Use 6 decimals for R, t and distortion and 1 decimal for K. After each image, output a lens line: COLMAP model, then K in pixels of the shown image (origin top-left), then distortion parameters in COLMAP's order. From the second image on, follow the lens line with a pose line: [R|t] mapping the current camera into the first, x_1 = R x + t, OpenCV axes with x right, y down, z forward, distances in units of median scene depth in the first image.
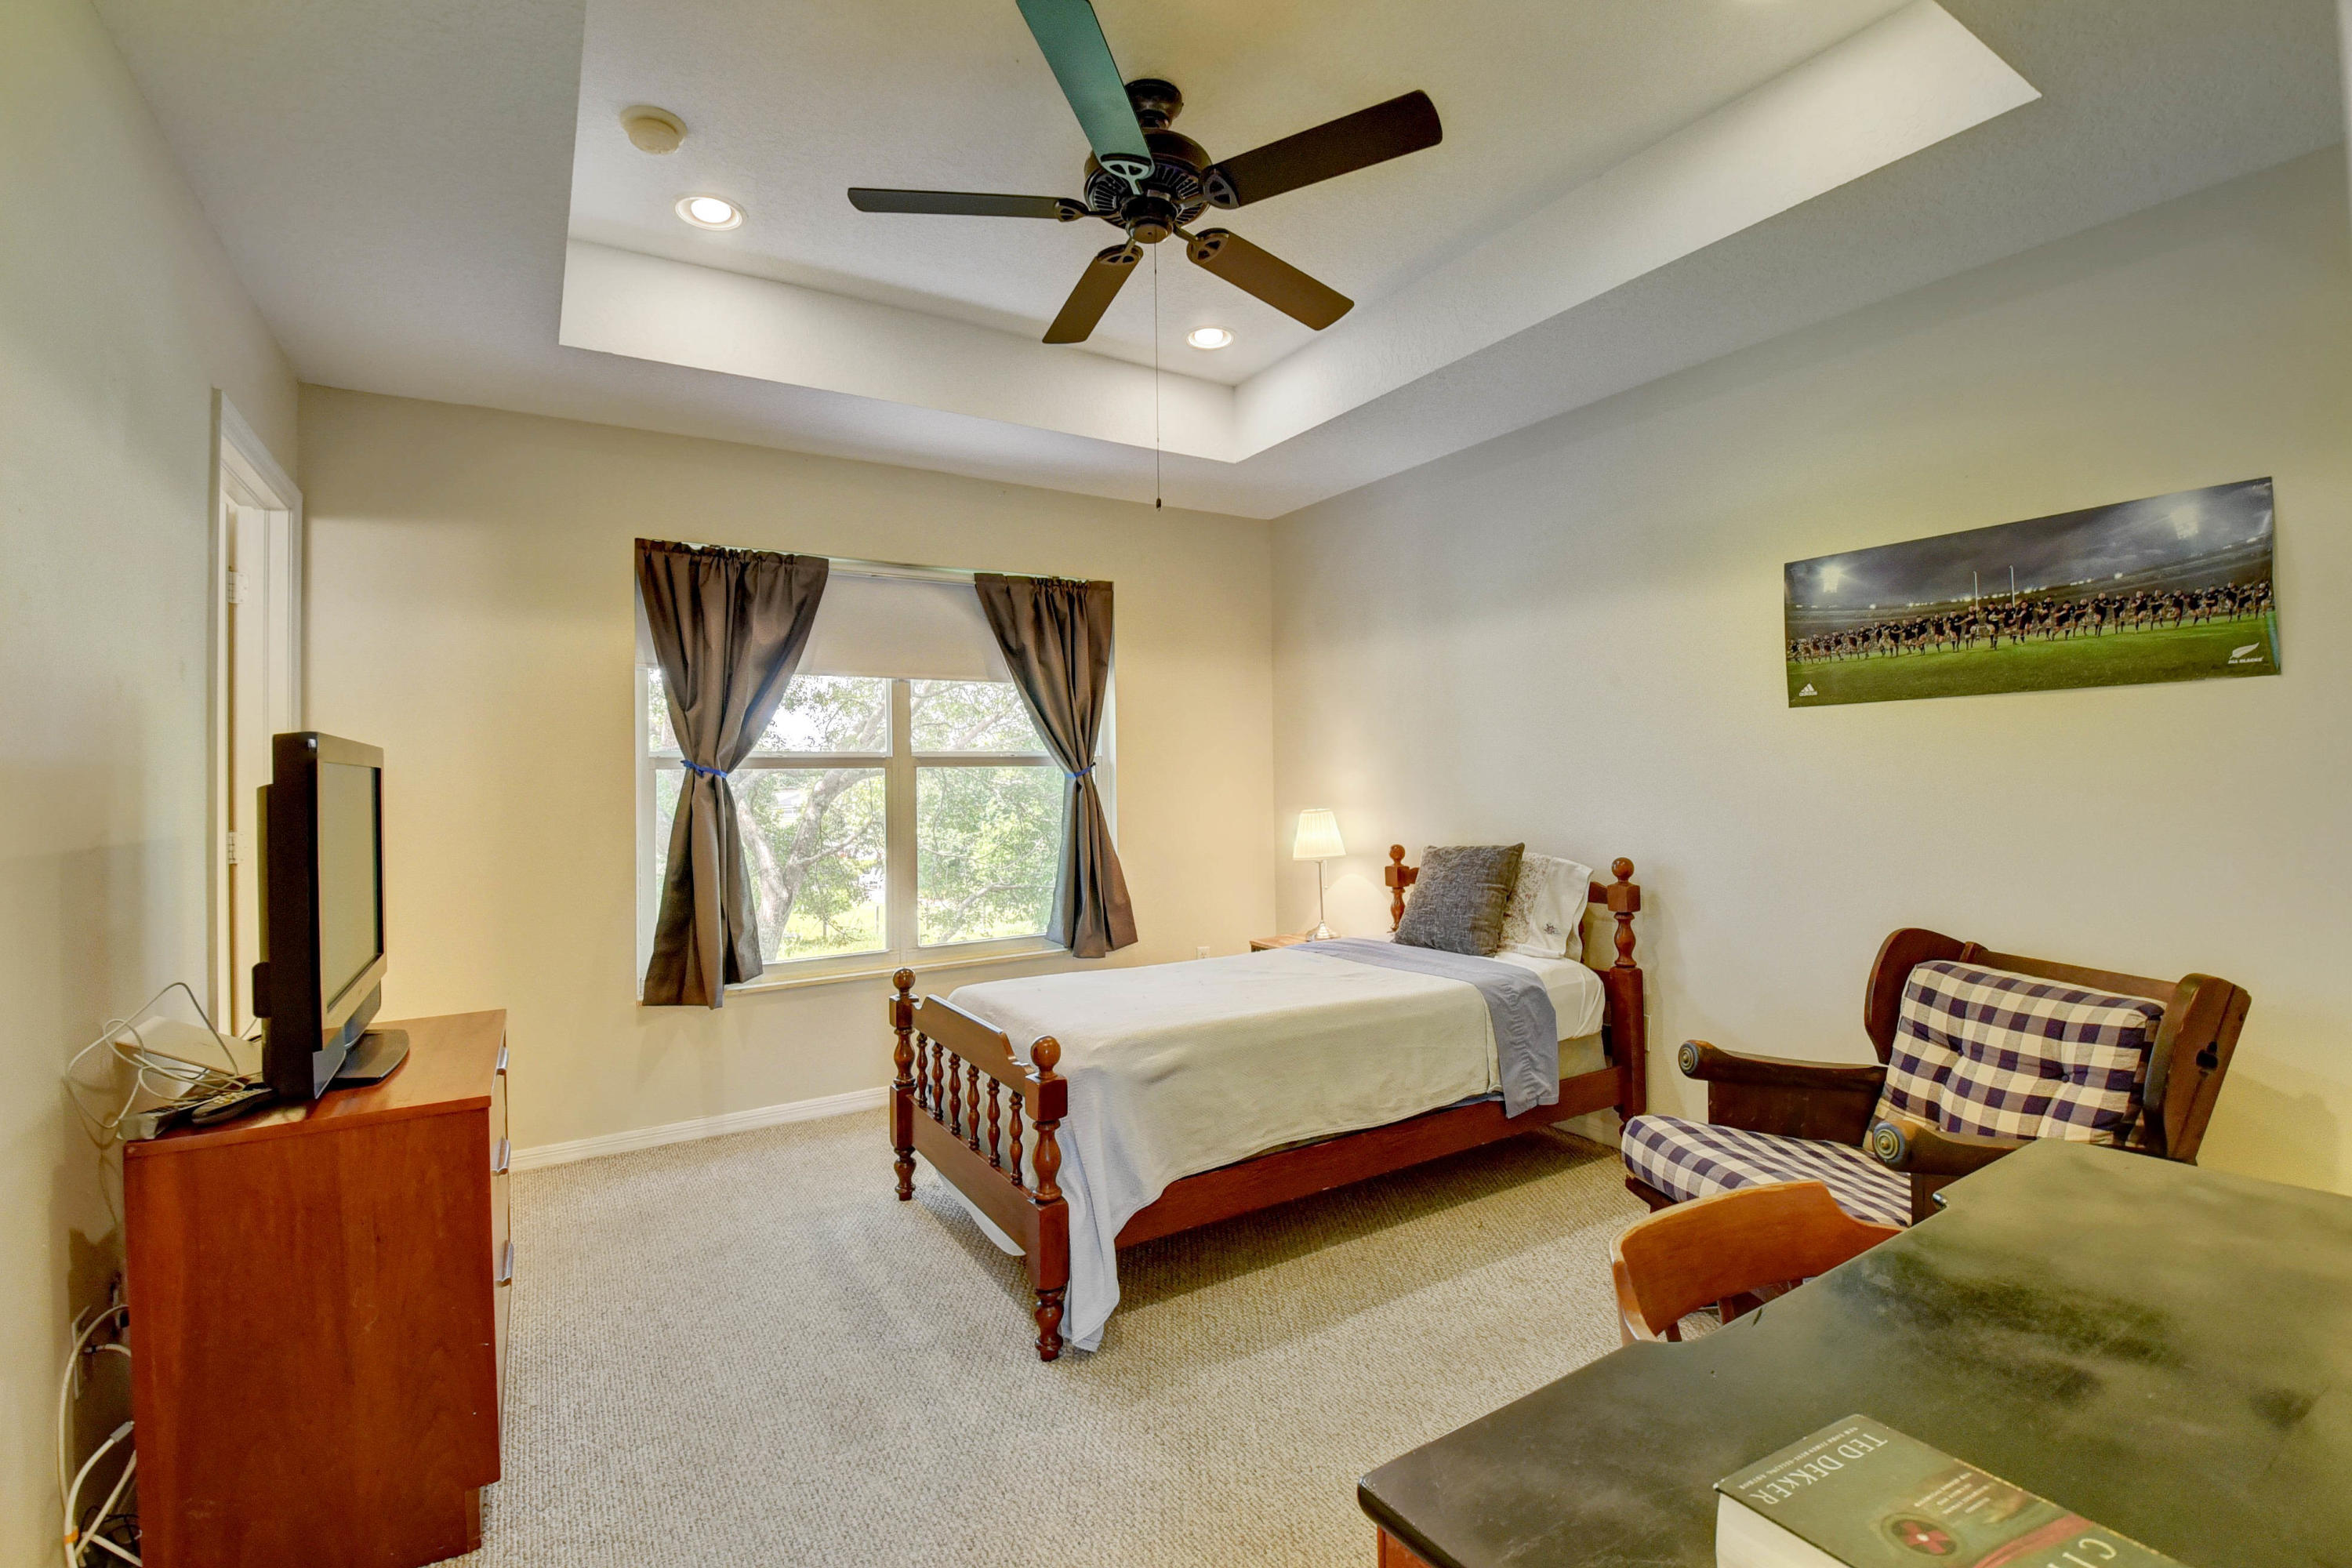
lens RADIAL K [[1035.8, 0, 1172.6], [0, 1035.8, 772.8], [0, 0, 1]] dist [-0.001458, -0.014717]
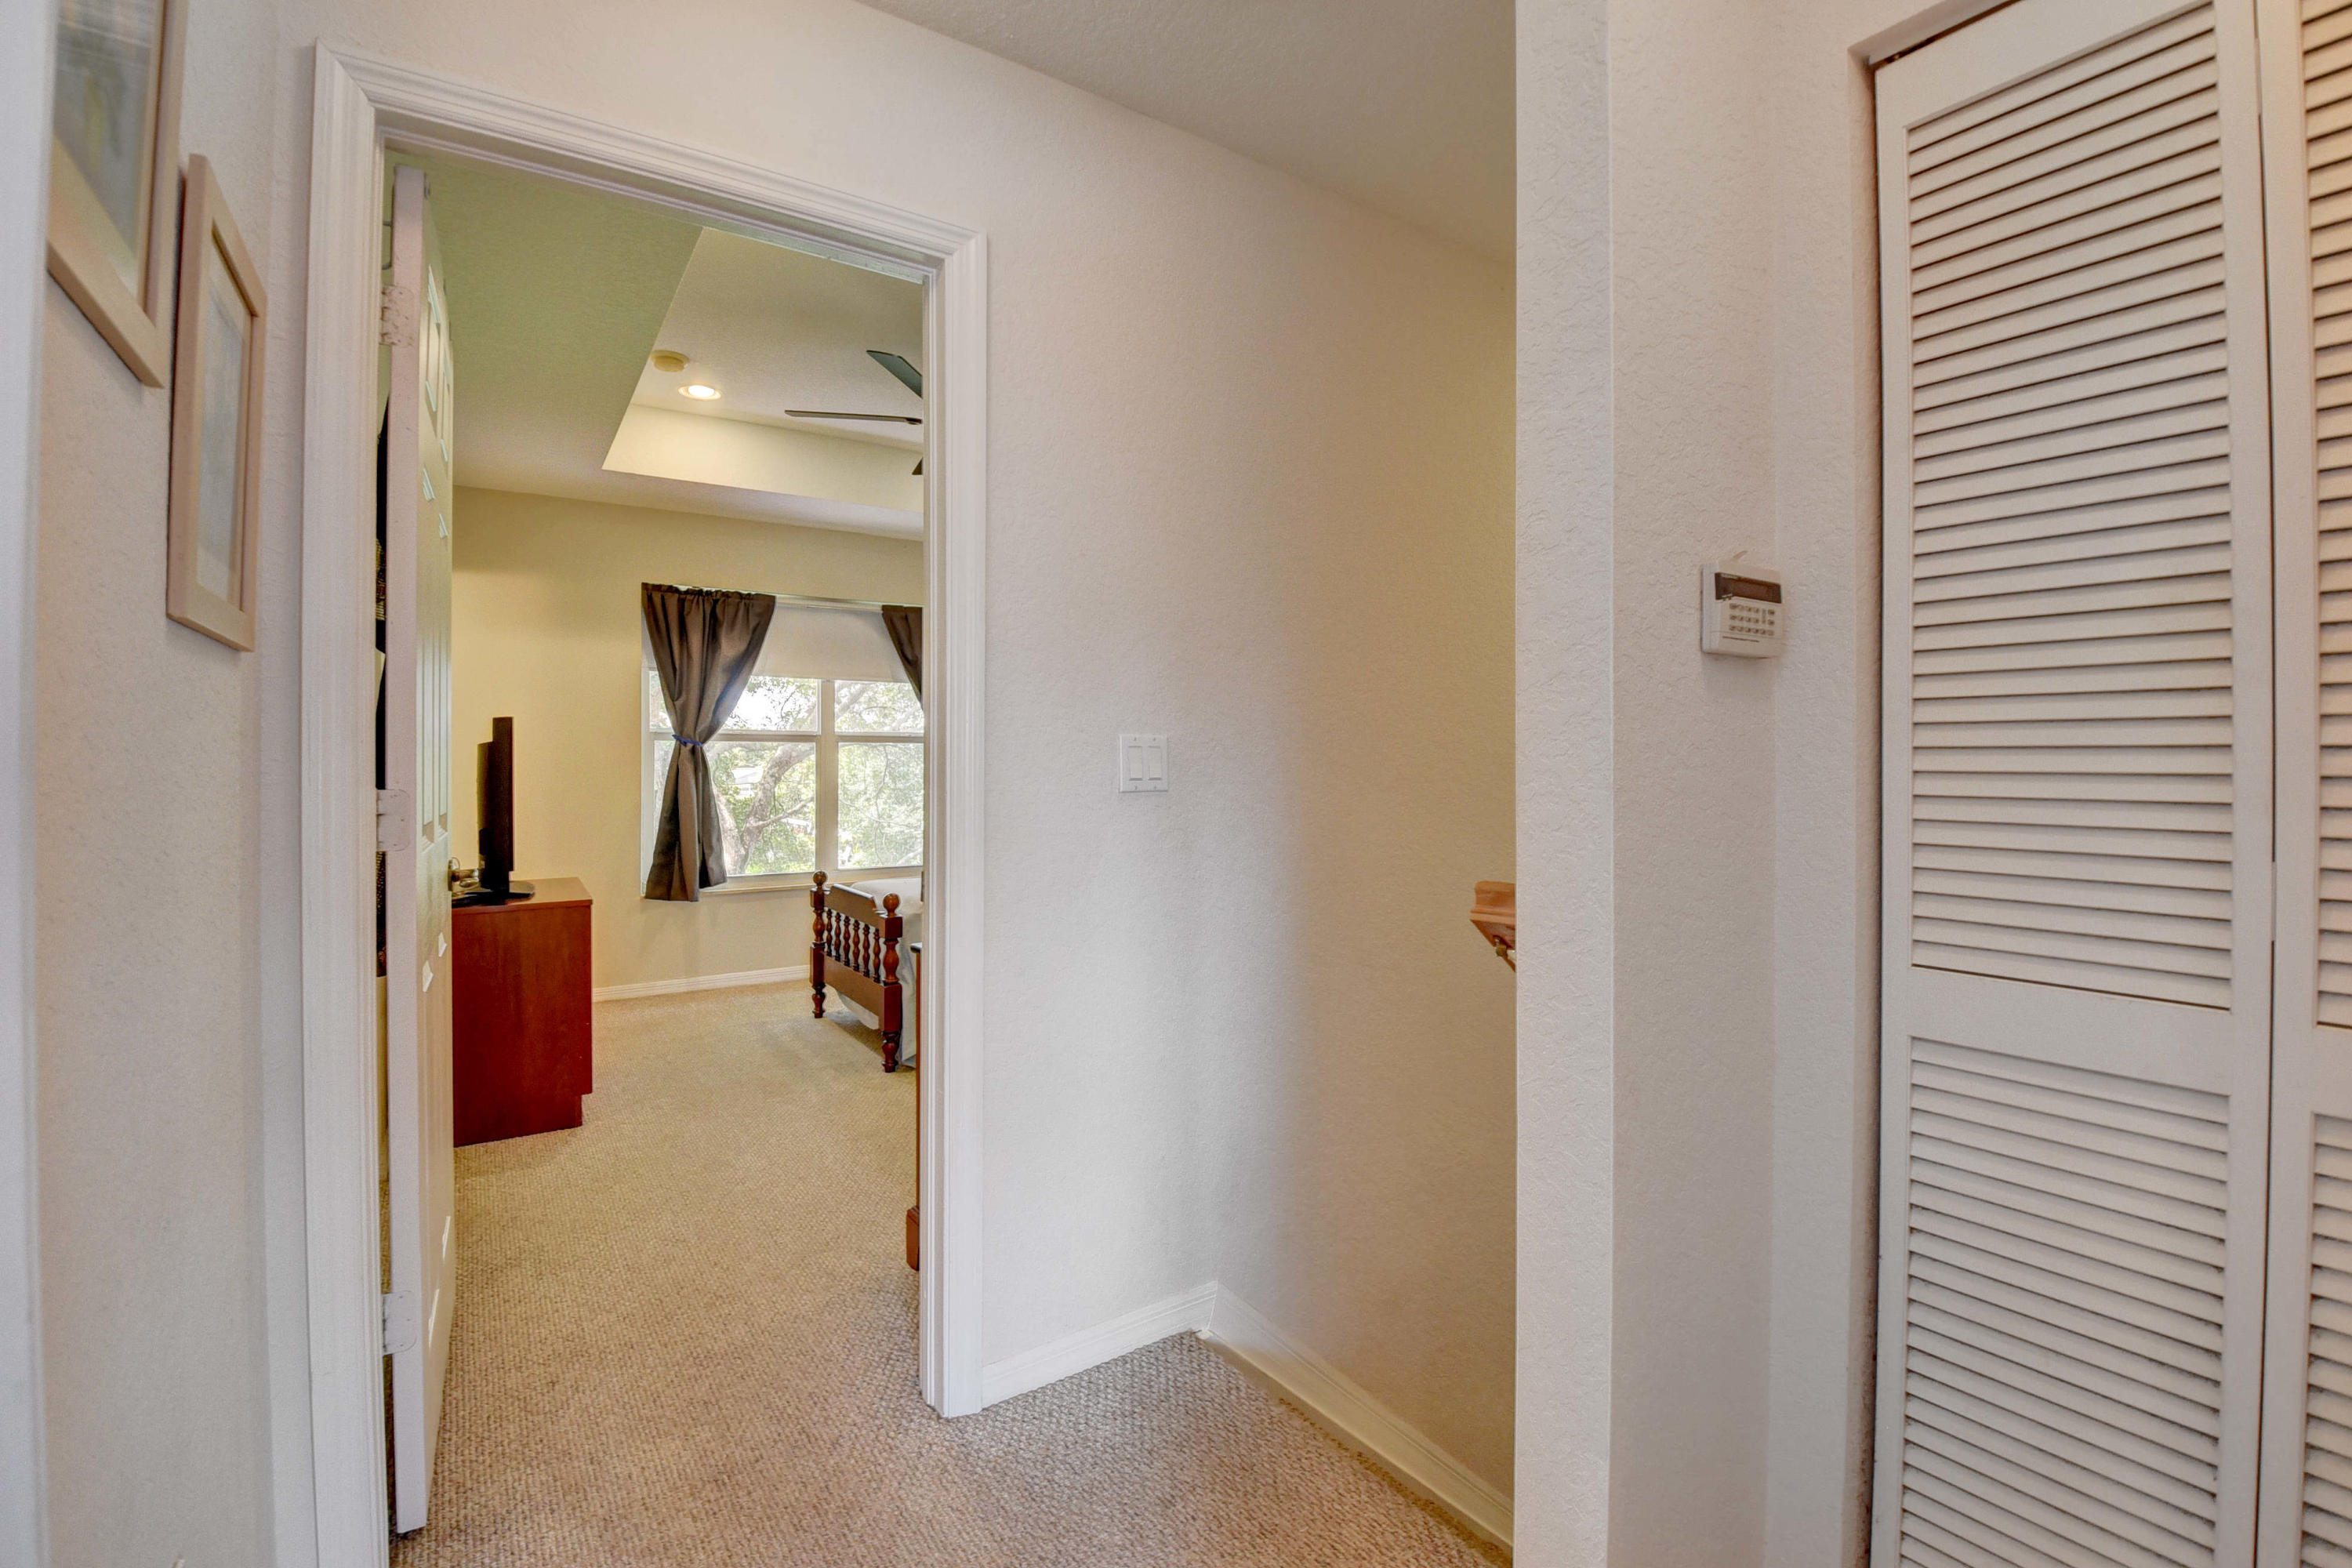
lens RADIAL K [[1035.8, 0, 1179.7], [0, 1035.8, 775.5], [0, 0, 1]] dist [-0.001458, -0.014717]
pose [[0.999016, 0.016185, 0.041281, 0.187506], [-0.016864, 0.999727, 0.016163, 0.010260], [-0.041008, -0.016843, 0.999017, -0.501957]]
